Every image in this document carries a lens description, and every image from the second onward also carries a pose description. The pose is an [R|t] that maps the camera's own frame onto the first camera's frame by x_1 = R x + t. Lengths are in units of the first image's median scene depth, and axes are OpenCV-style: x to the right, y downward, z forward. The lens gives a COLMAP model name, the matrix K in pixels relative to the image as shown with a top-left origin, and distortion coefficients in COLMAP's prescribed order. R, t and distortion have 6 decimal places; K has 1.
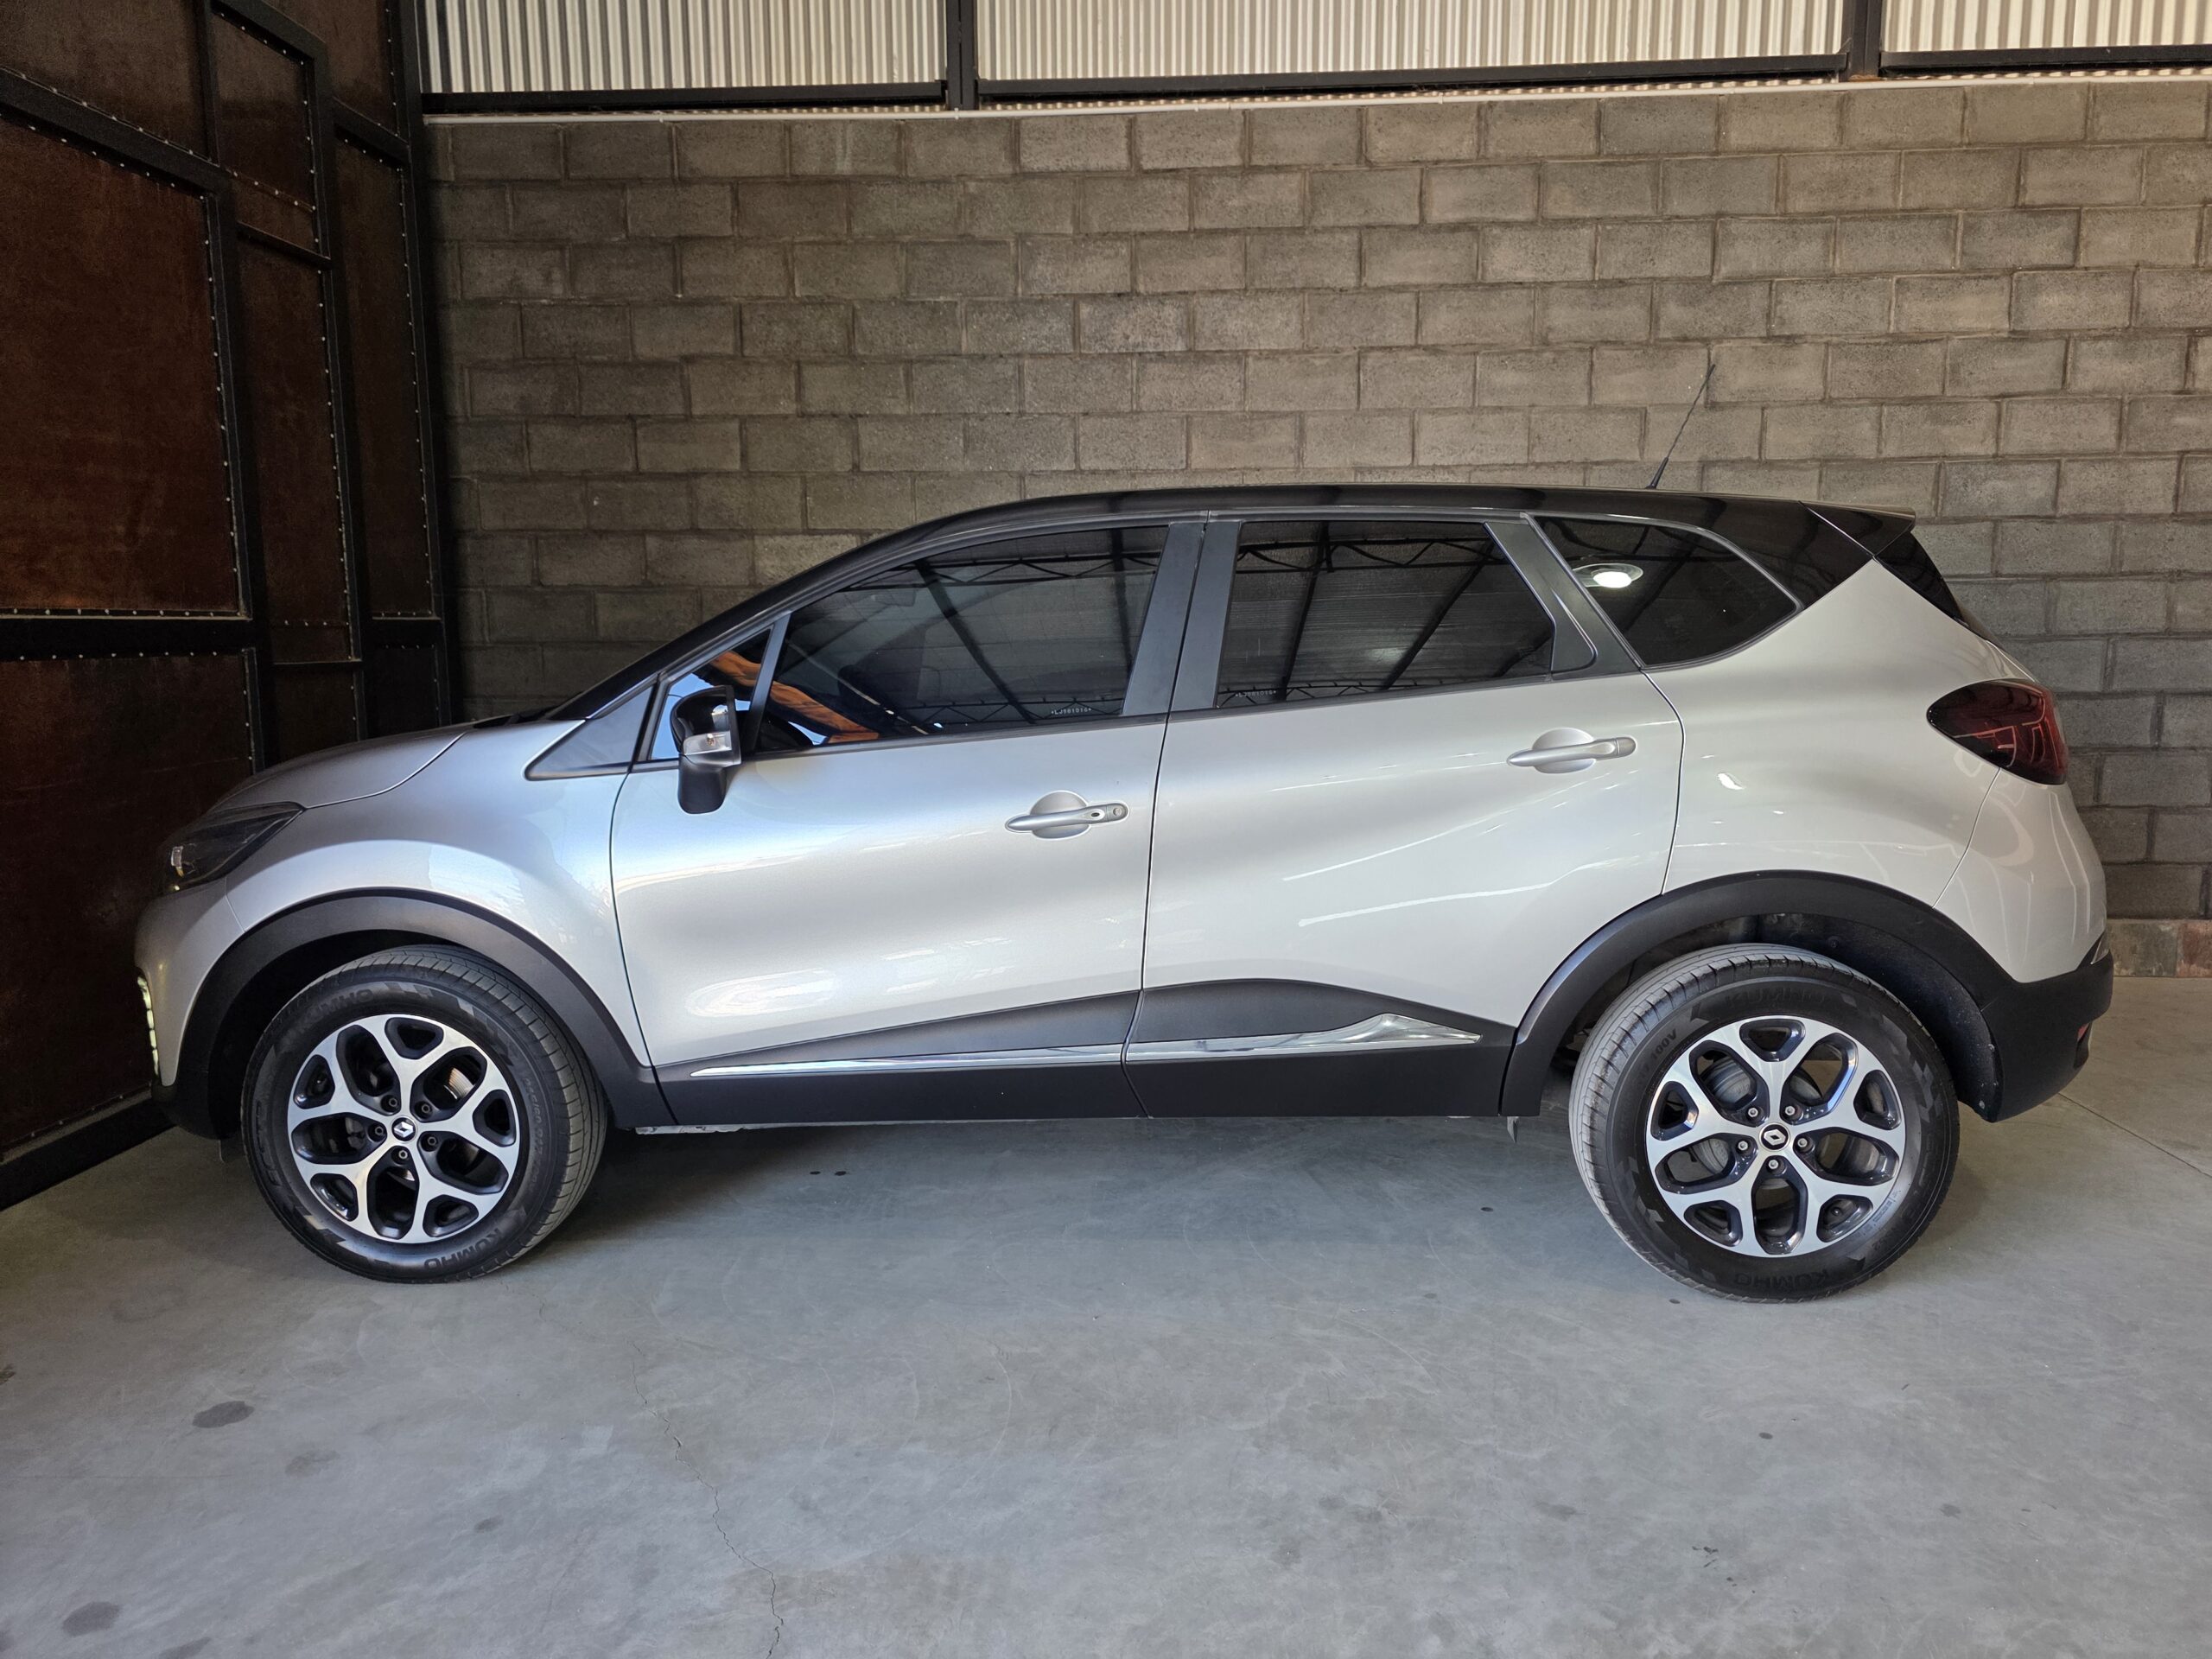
lens RADIAL K [[1518.8, 0, 1088.4], [0, 1518.8, 852.7], [0, 0, 1]] dist [0.051512, -0.048808]
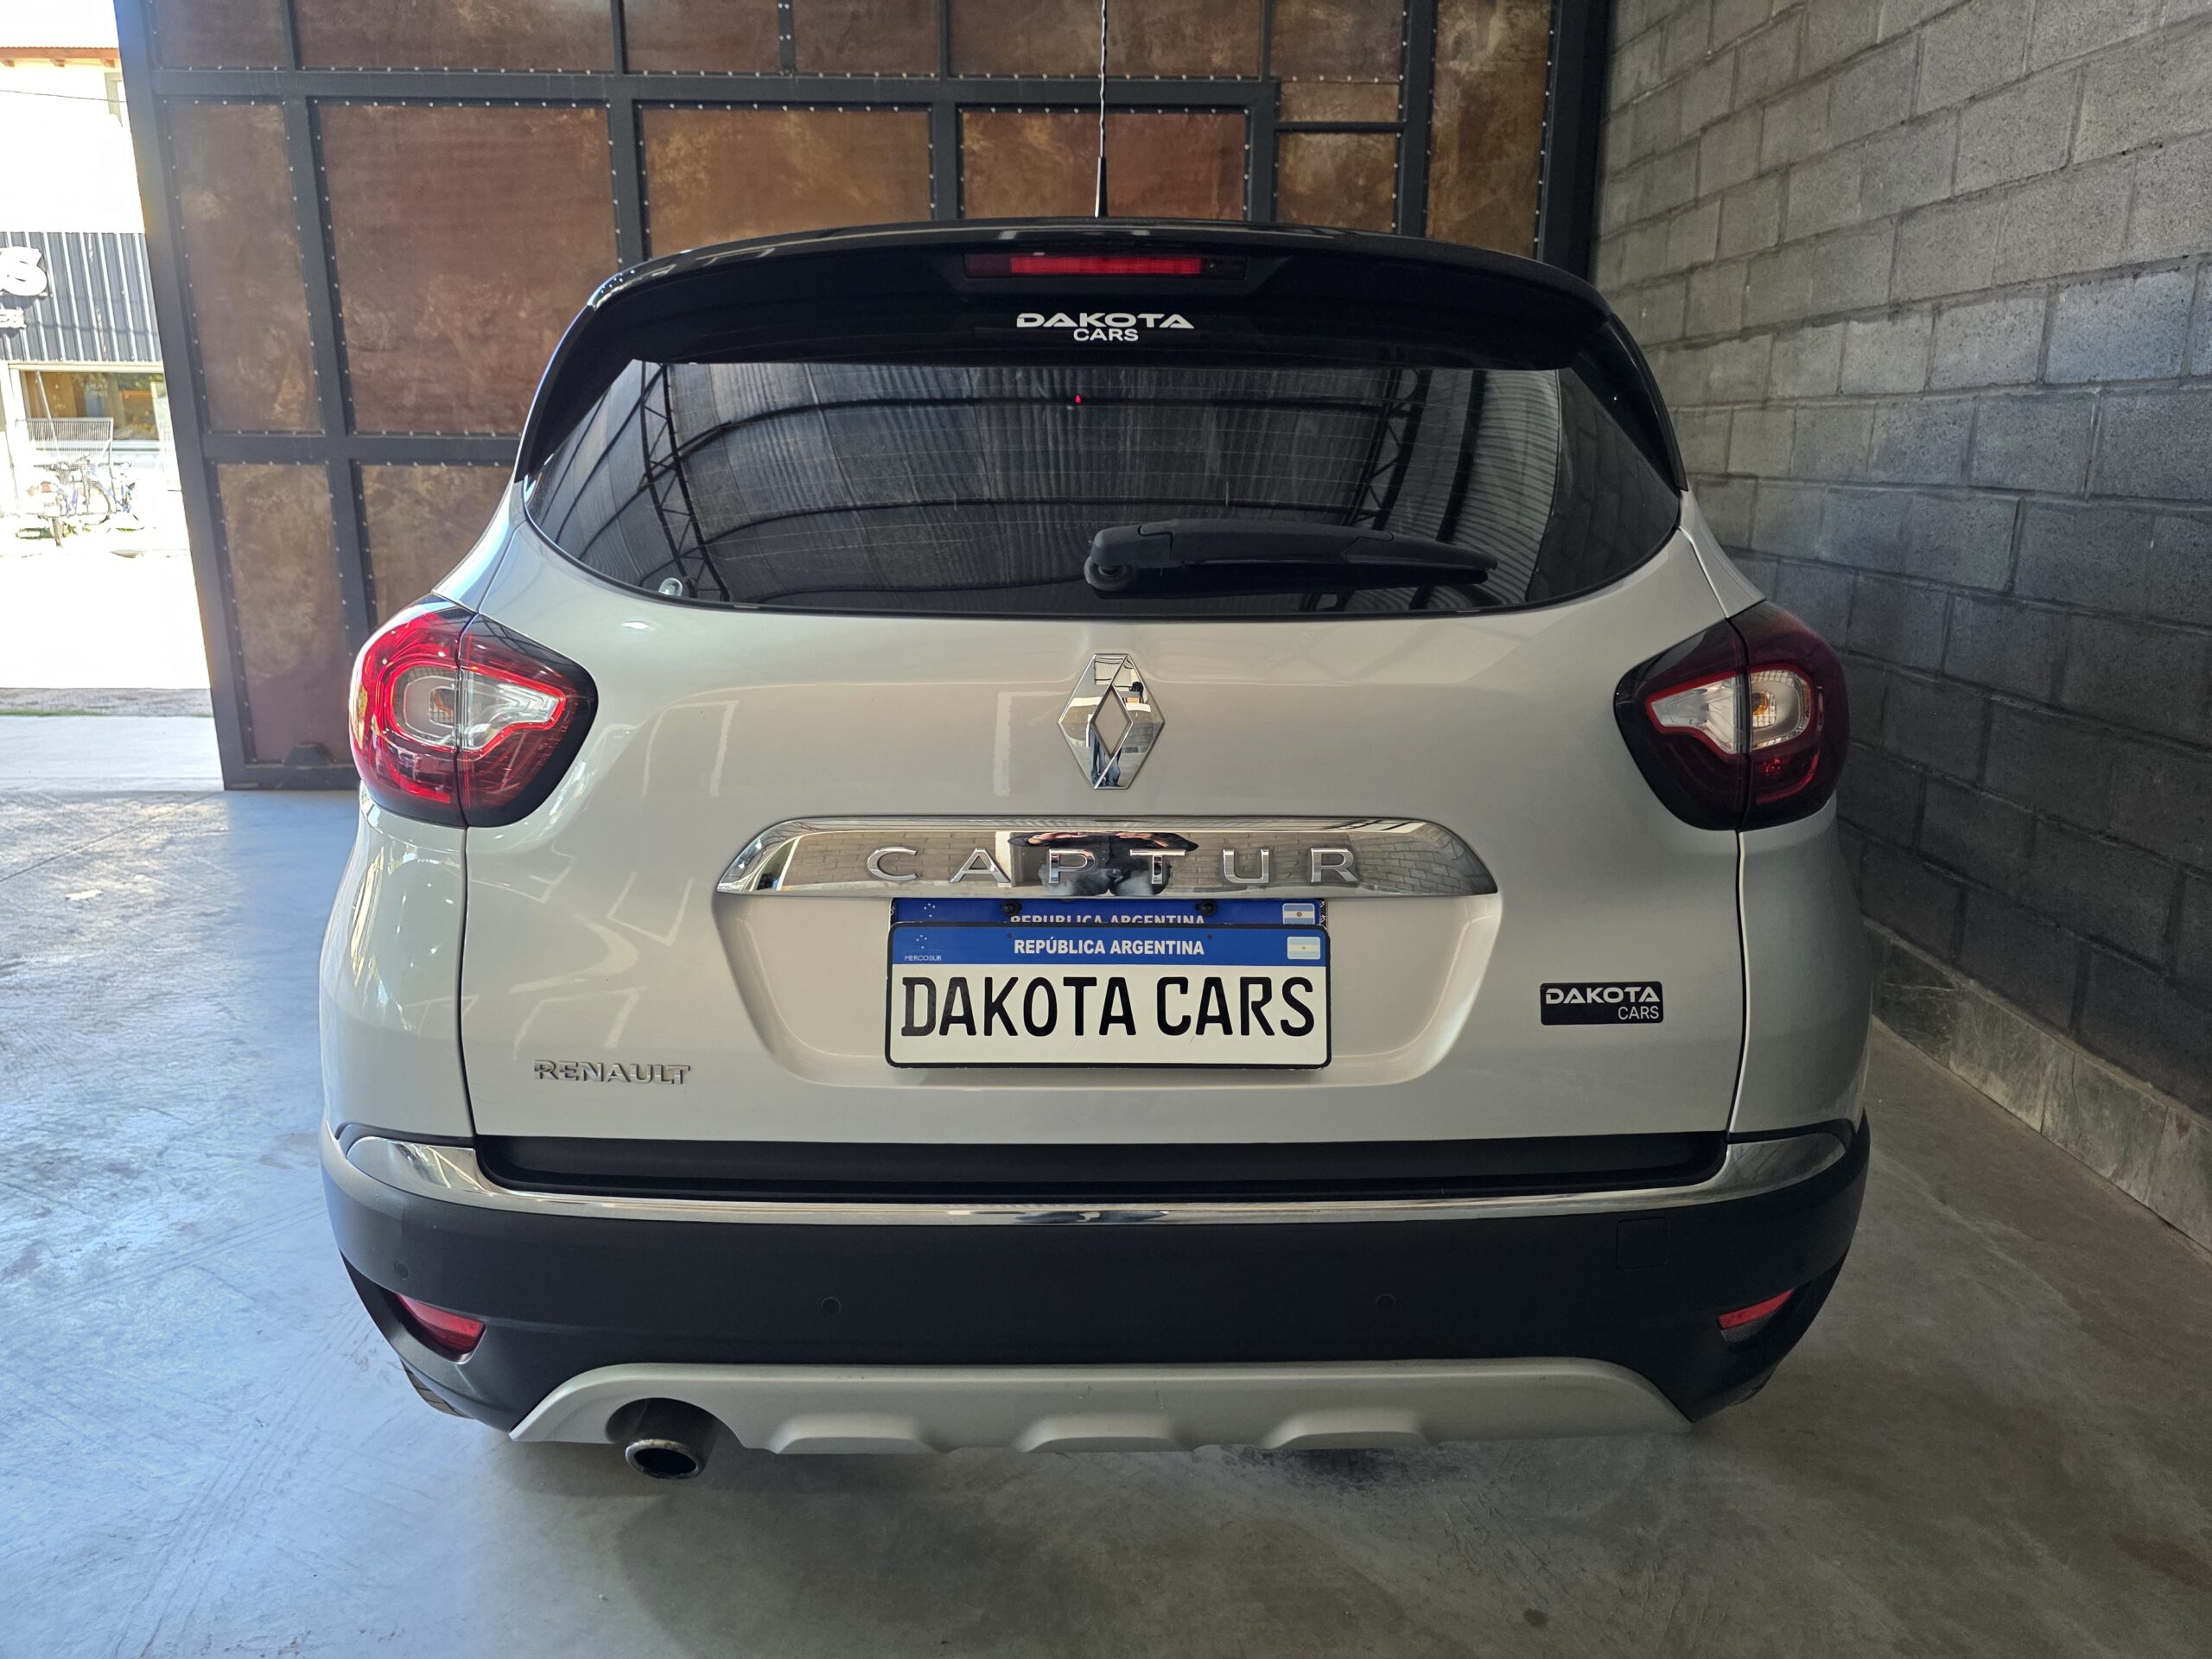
lens RADIAL K [[1518.8, 0, 1104.6], [0, 1518.8, 816.3], [0, 0, 1]] dist [0.051512, -0.048808]
pose [[0.062458, 0.245131, -0.967476, 0.633205], [-0.153154, 0.960241, 0.233410, -0.107560], [0.986226, 0.133595, 0.097518, 0.648844]]
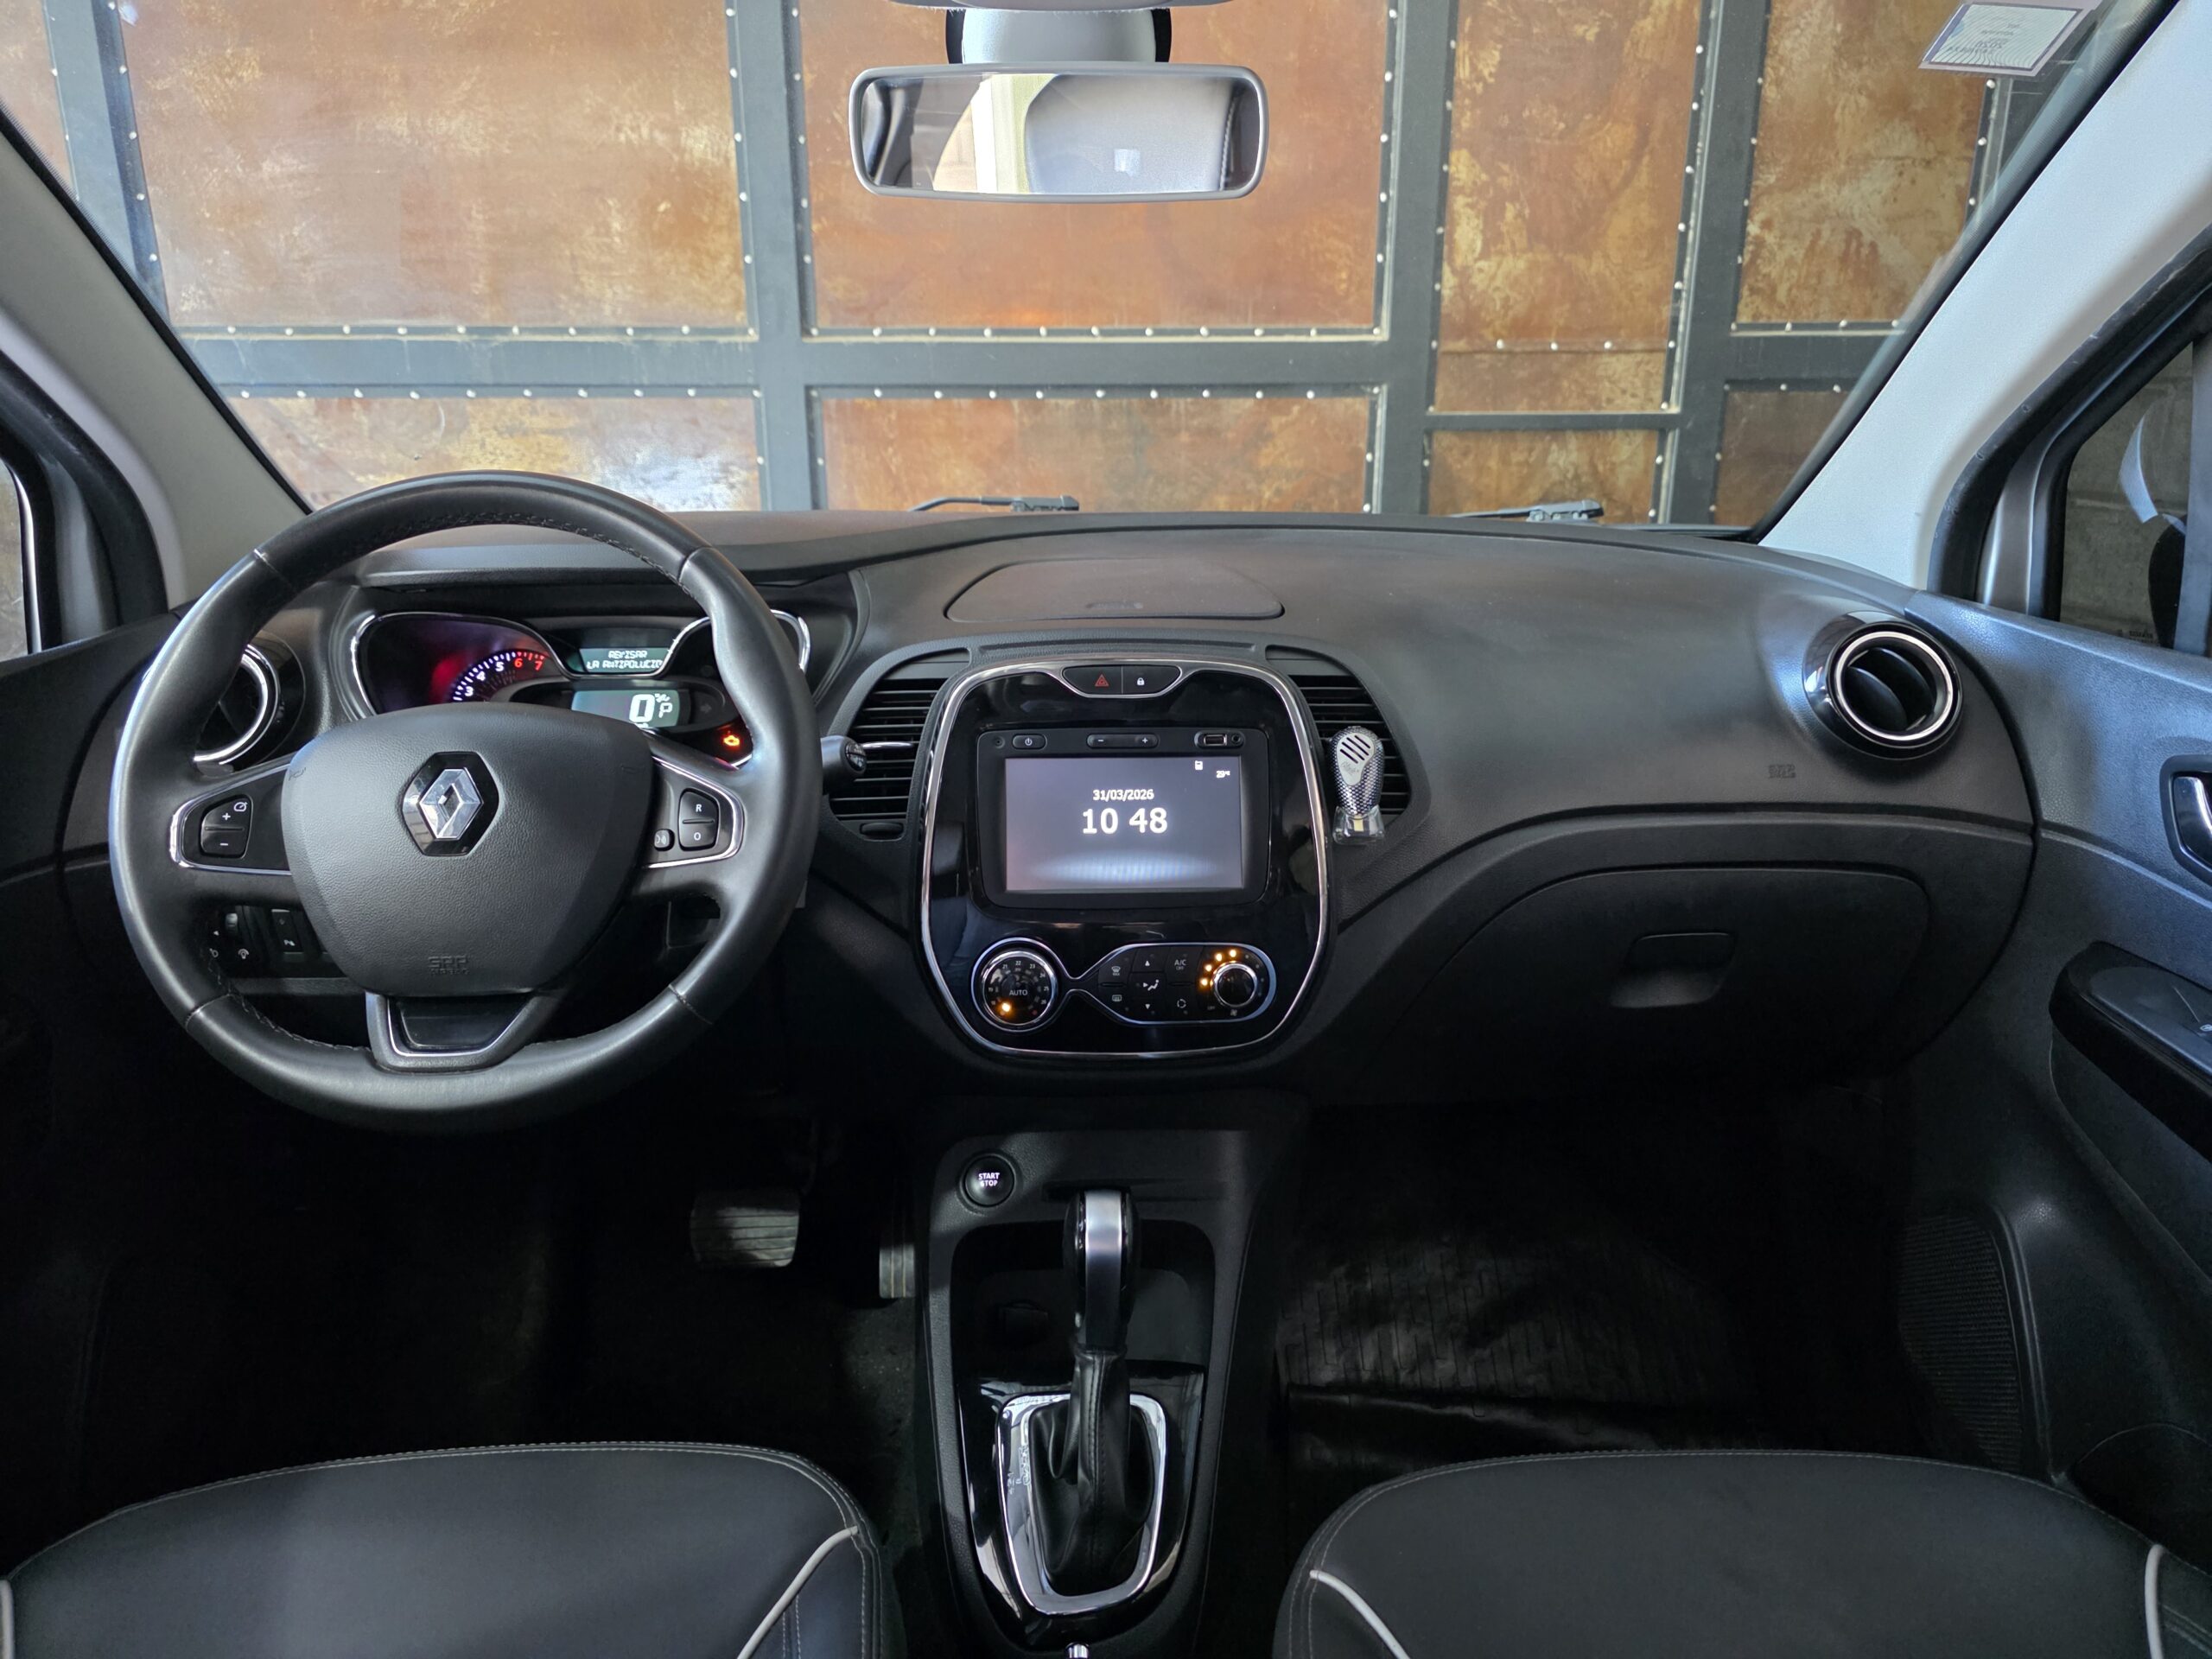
lens RADIAL K [[1518.8, 0, 1112.6], [0, 1518.8, 822.2], [0, 0, 1]] dist [0.051512, -0.048808]
pose [[0.094099, 0.295558, -0.950679, 0.080537], [-0.144158, 0.948897, 0.280735, -0.102007], [0.985070, 0.110632, 0.131897, 0.683949]]
